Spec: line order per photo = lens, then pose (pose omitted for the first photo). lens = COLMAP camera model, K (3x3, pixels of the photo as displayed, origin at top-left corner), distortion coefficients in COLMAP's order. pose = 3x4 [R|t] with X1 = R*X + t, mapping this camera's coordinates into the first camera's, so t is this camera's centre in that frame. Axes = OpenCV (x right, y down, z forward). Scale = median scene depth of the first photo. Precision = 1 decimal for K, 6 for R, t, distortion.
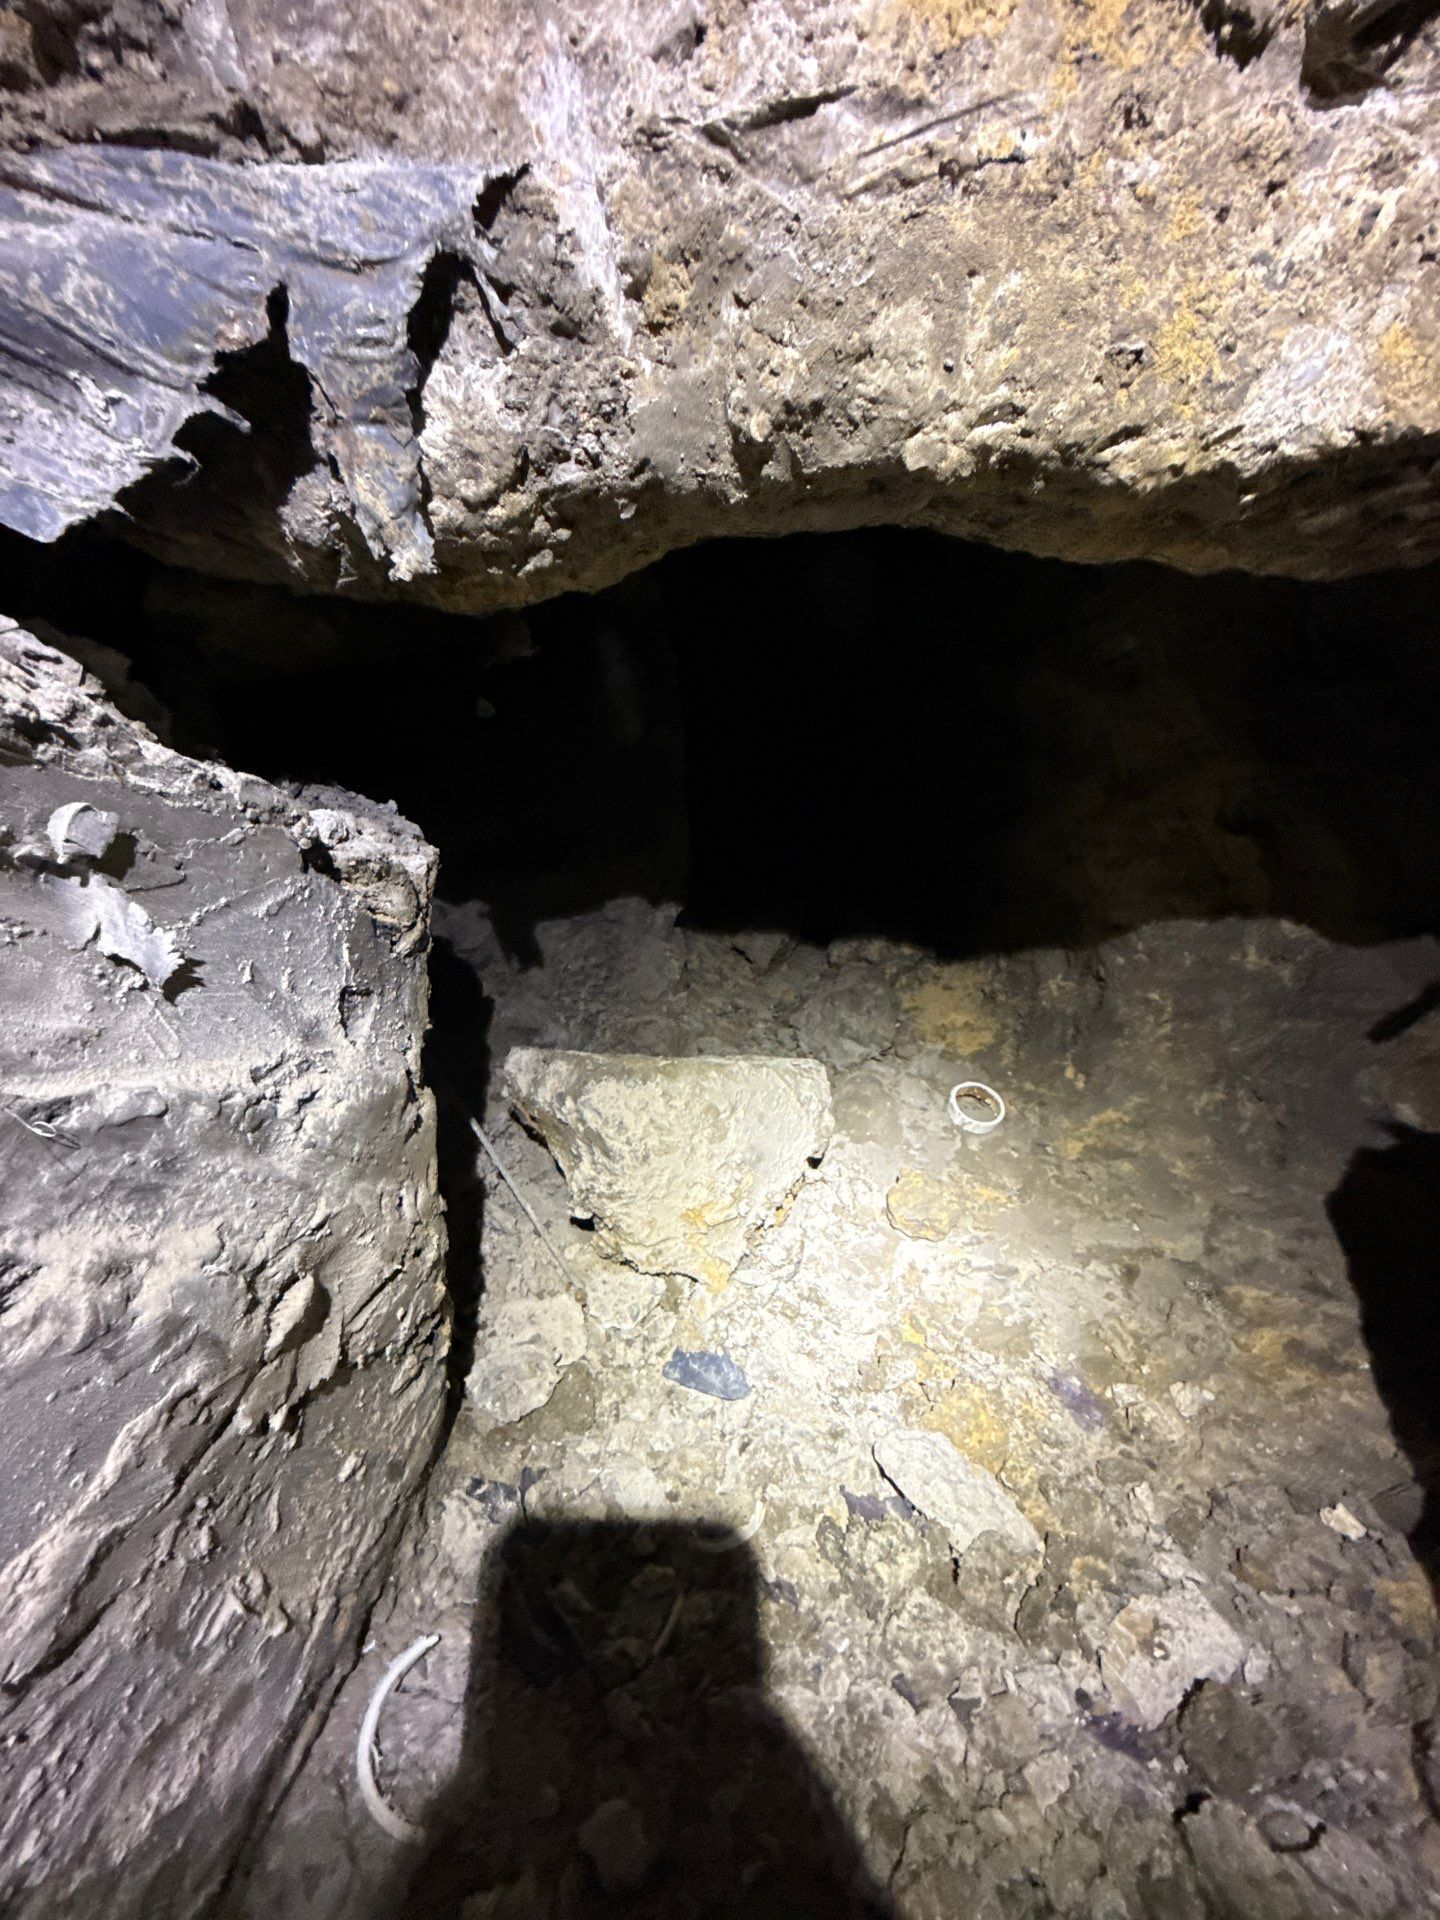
lens RADIAL K [[763.4, 0, 722.9], [0, 763.4, 959.9], [0, 0, 1]] dist [0.000997, -0.000139]
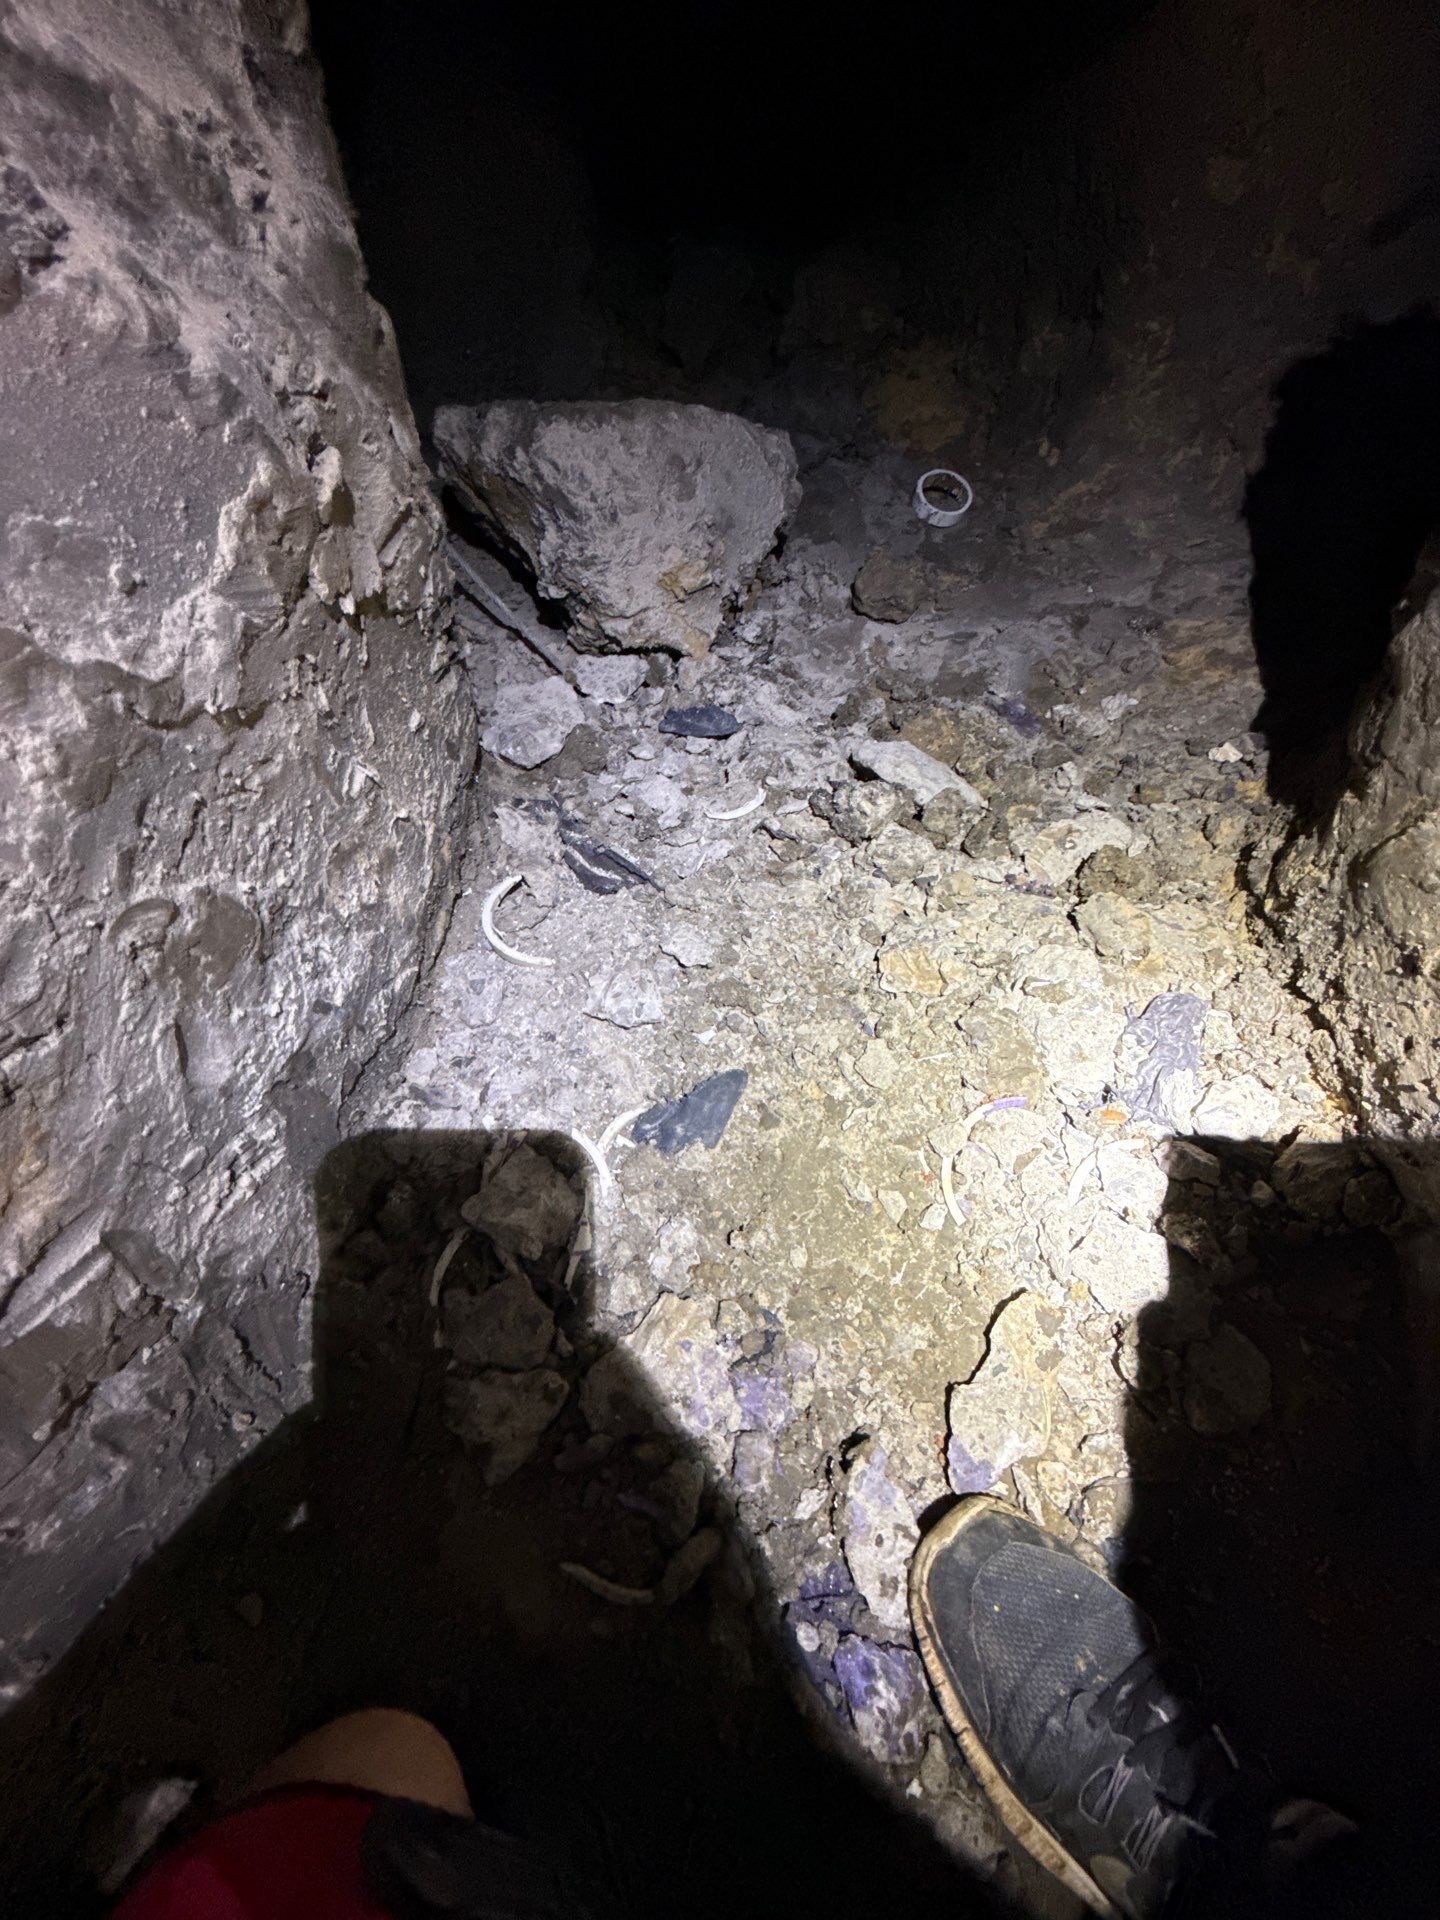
lens RADIAL K [[763.4, 0, 721.9], [0, 763.4, 961.8], [0, 0, 1]] dist [0.000997, -0.000139]
pose [[0.992278, -0.112430, 0.052374, -0.083454], [0.066512, 0.838765, 0.540415, 0.229091], [-0.104689, -0.532759, 0.839767, -0.109881]]
